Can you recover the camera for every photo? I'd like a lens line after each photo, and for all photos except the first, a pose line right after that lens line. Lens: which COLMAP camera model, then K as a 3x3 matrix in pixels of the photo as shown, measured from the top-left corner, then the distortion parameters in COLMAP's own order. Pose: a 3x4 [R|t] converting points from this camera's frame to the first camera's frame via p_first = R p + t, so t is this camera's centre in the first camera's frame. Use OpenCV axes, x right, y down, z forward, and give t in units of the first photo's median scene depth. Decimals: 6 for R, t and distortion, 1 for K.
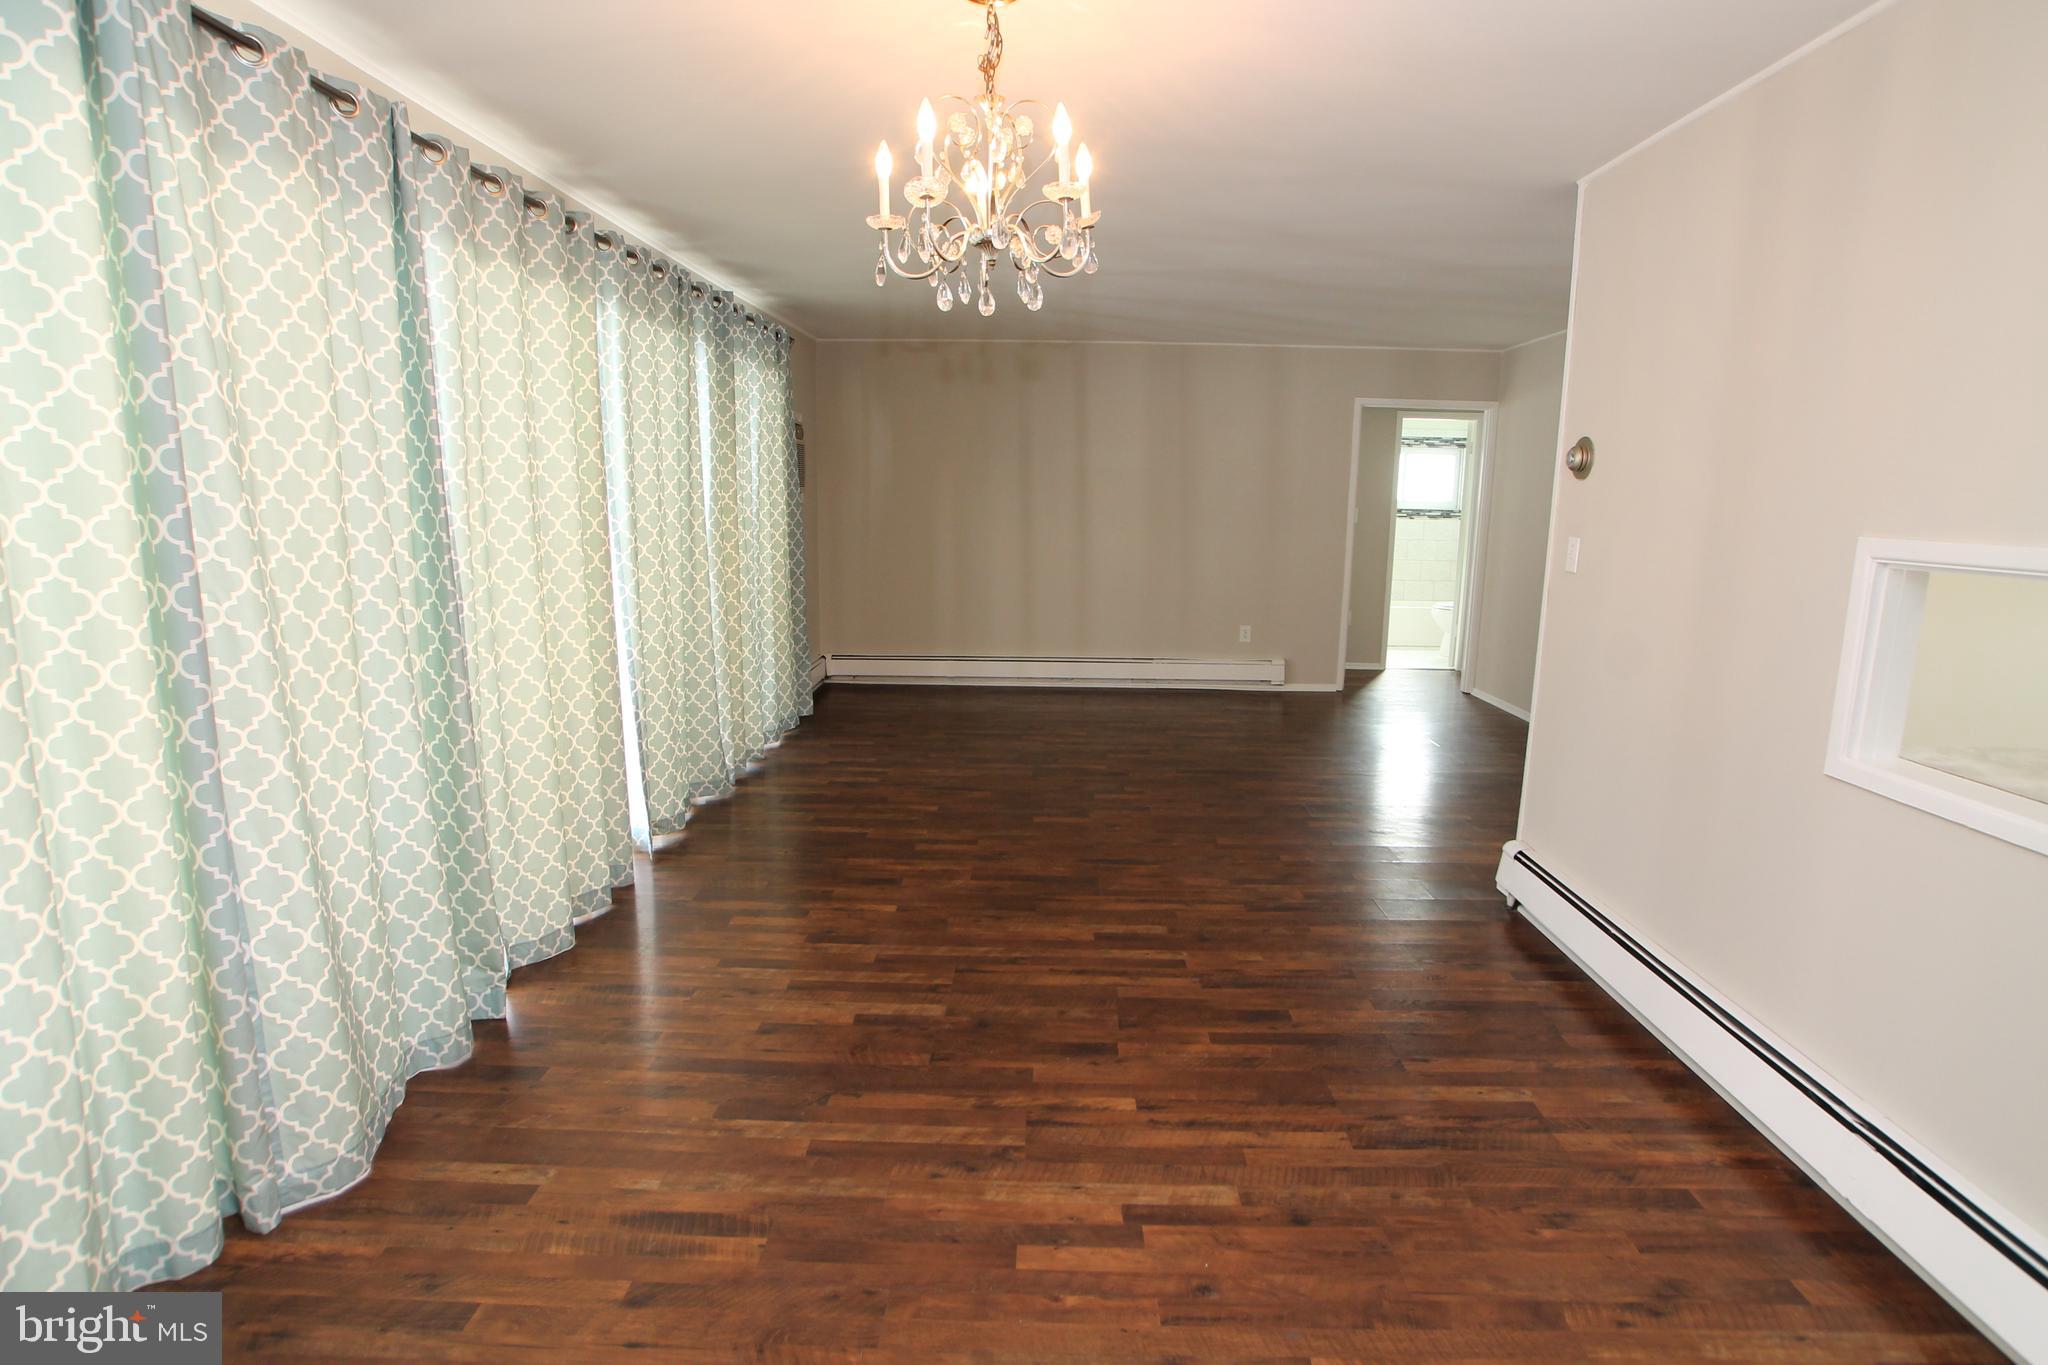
lens RADIAL K [[1042.5, 0, 1031.1], [0, 1042.5, 691.5], [0, 0, 1]] dist [-0.071030, 0.032329]
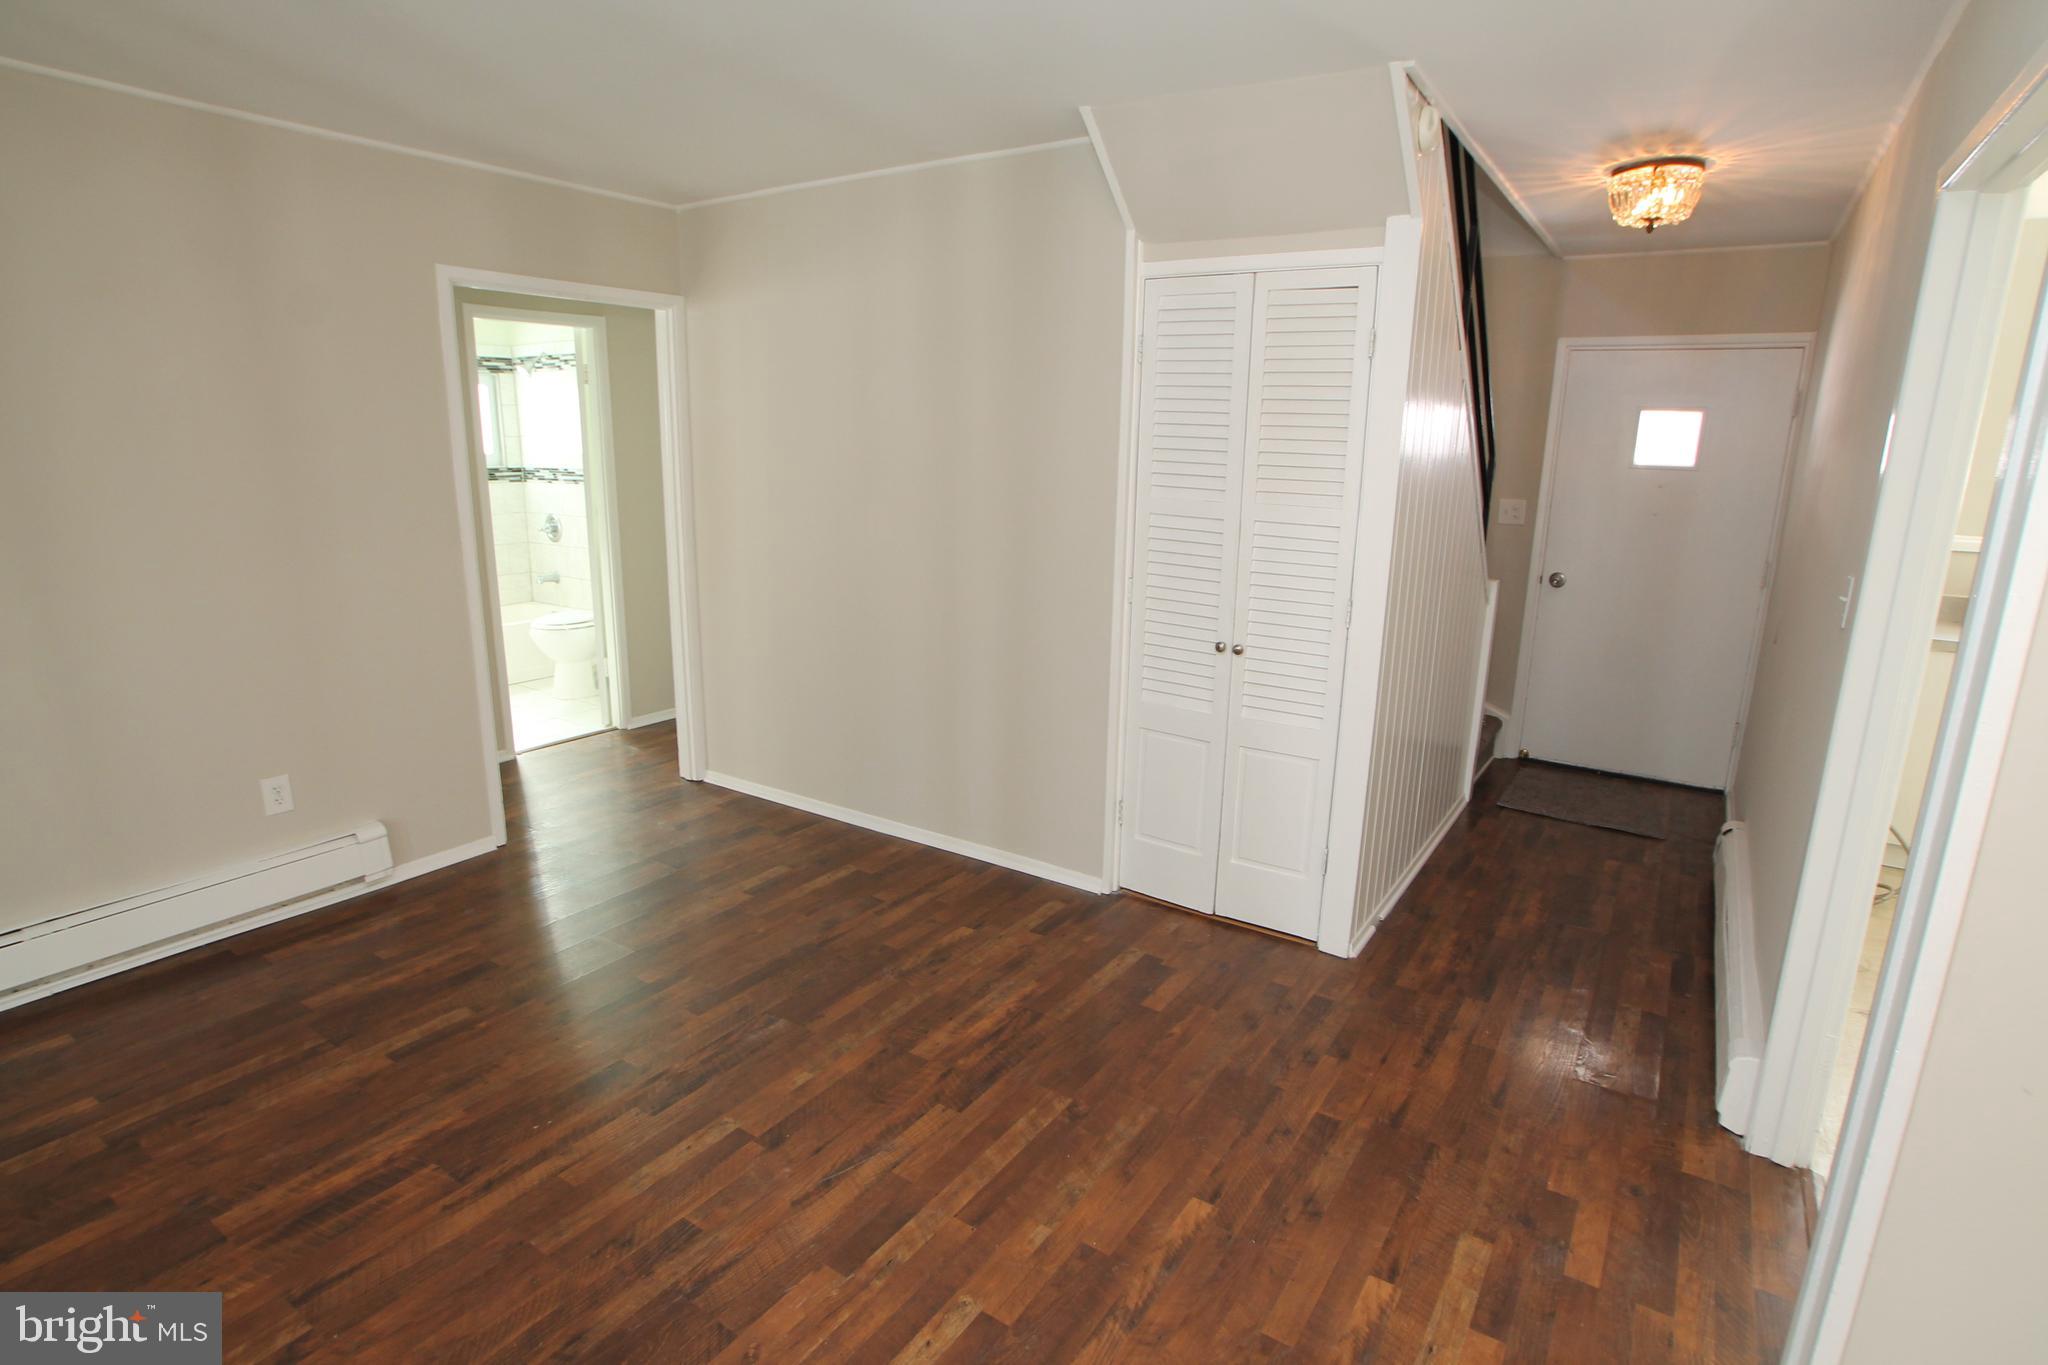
lens RADIAL K [[1042.5, 0, 1031.1], [0, 1042.5, 691.5], [0, 0, 1]] dist [-0.071030, 0.032329]
pose [[0.534151, -0.207945, 0.819415, 0.077961], [0.151087, 0.977152, 0.149486, -0.269767], [-0.831779, 0.043955, 0.553365, 1.169006]]
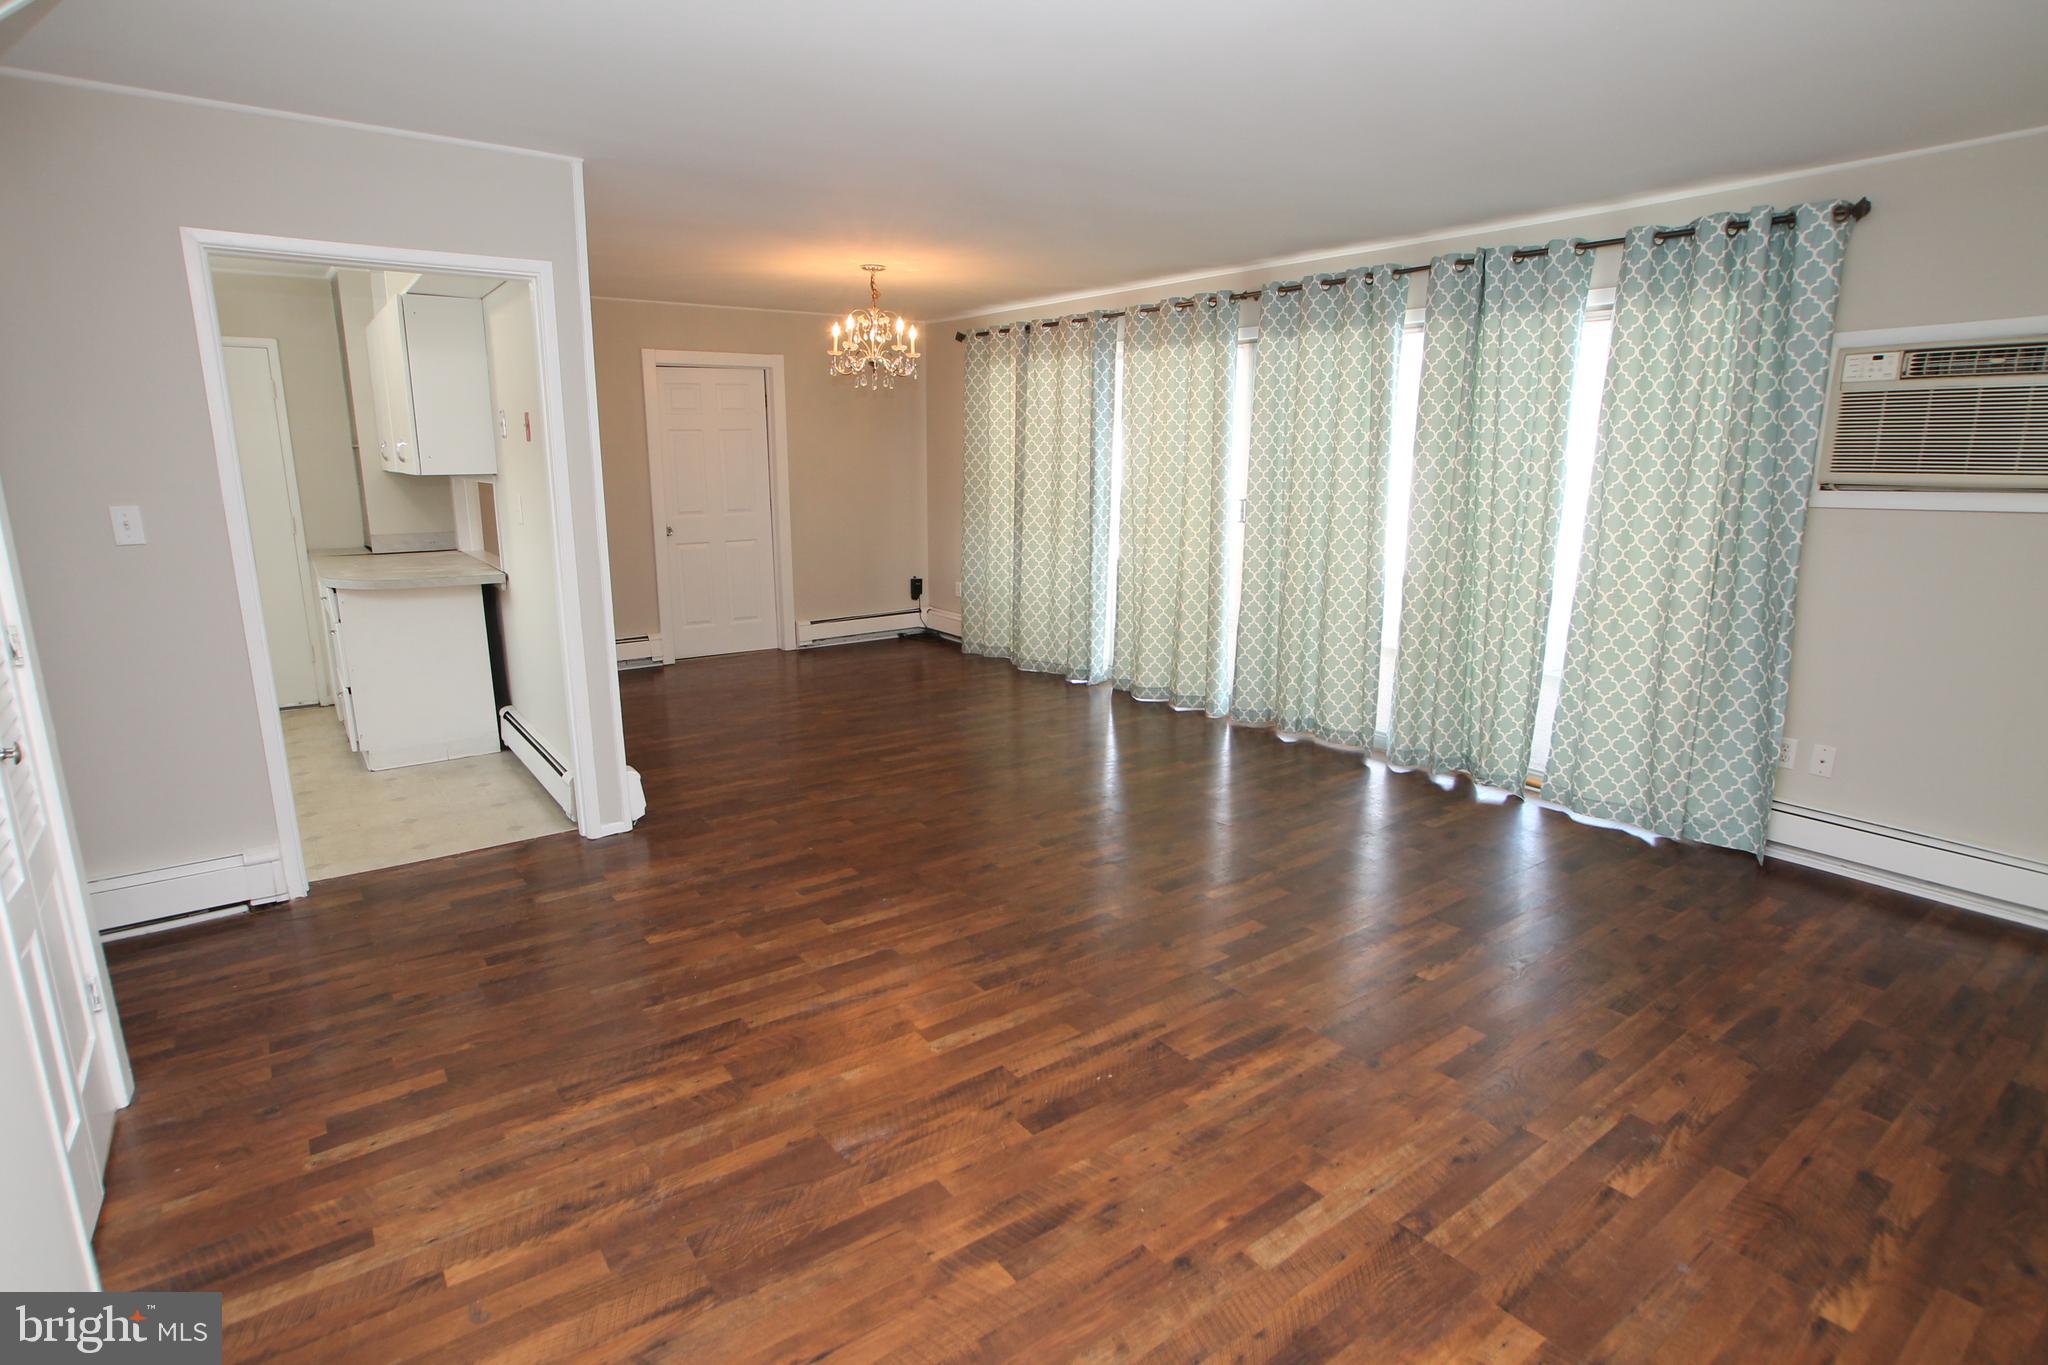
lens RADIAL K [[1046.2, 0, 1036.2], [0, 1046.2, 681.8], [0, 0, 1]] dist [-0.096808, 0.064679]
pose [[-0.784792, 0.114156, -0.609156, 0.900529], [-0.134759, 0.927942, 0.347510, -0.439263], [0.604932, 0.354812, -0.712858, 2.295950]]
